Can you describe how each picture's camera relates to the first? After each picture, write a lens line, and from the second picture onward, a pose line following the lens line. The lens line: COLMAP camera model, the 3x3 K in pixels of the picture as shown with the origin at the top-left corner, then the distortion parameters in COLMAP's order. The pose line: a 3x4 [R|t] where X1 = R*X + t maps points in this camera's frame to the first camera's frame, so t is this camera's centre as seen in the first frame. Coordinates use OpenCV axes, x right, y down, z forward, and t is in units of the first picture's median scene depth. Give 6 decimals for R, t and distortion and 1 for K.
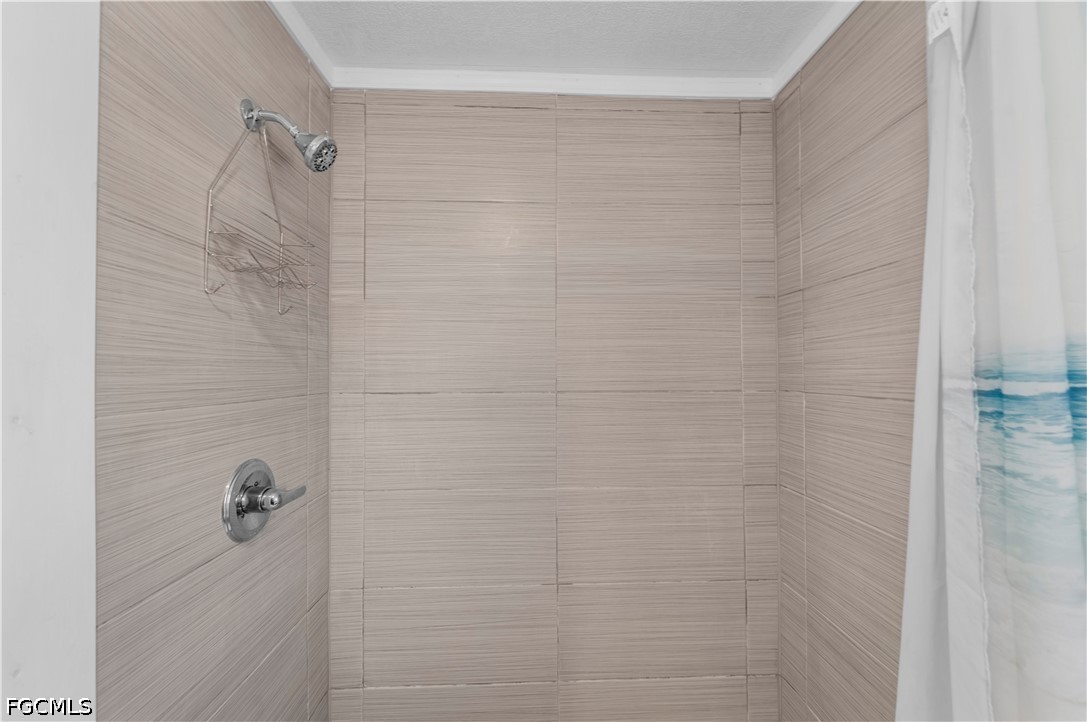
lens RADIAL K [[437.5, 0, 546.5], [0, 437.5, 367.3], [0, 0, 1]] dist [-0.003965, -0.000564]
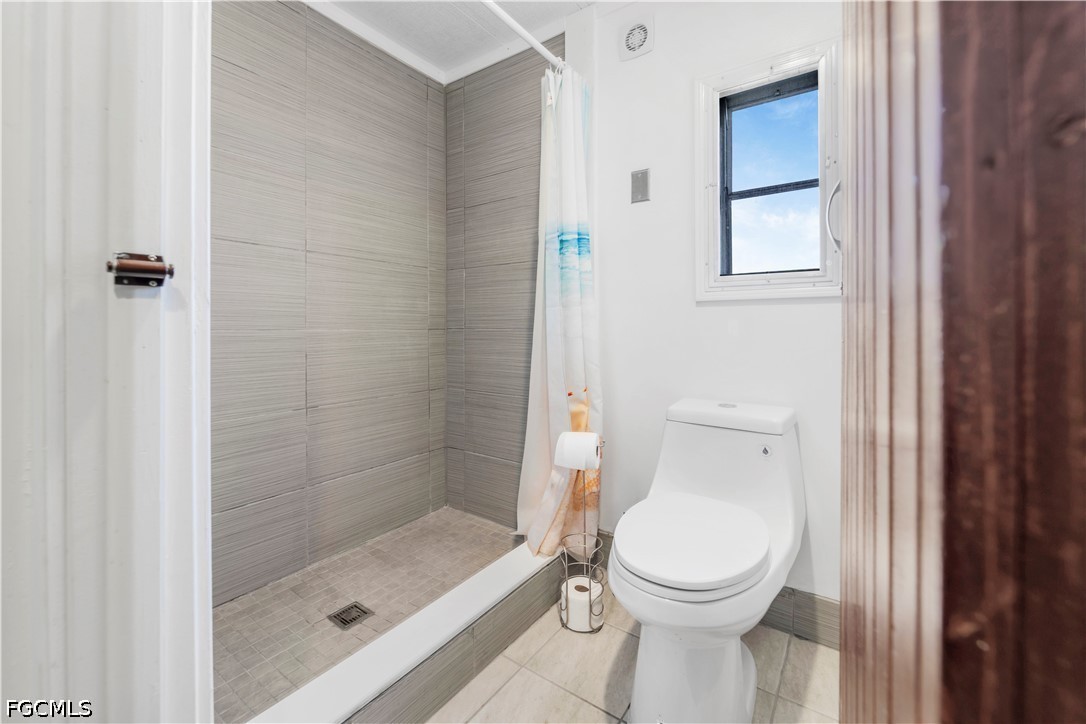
lens RADIAL K [[440.9, 0, 541.9], [0, 440.9, 331.4], [0, 0, 1]] dist [0.003127, -0.002836]
pose [[0.608571, -0.005650, 0.793479, -0.554653], [-0.008393, 0.999873, 0.013557, 0.258128], [-0.793455, -0.014910, 0.608446, -0.275397]]
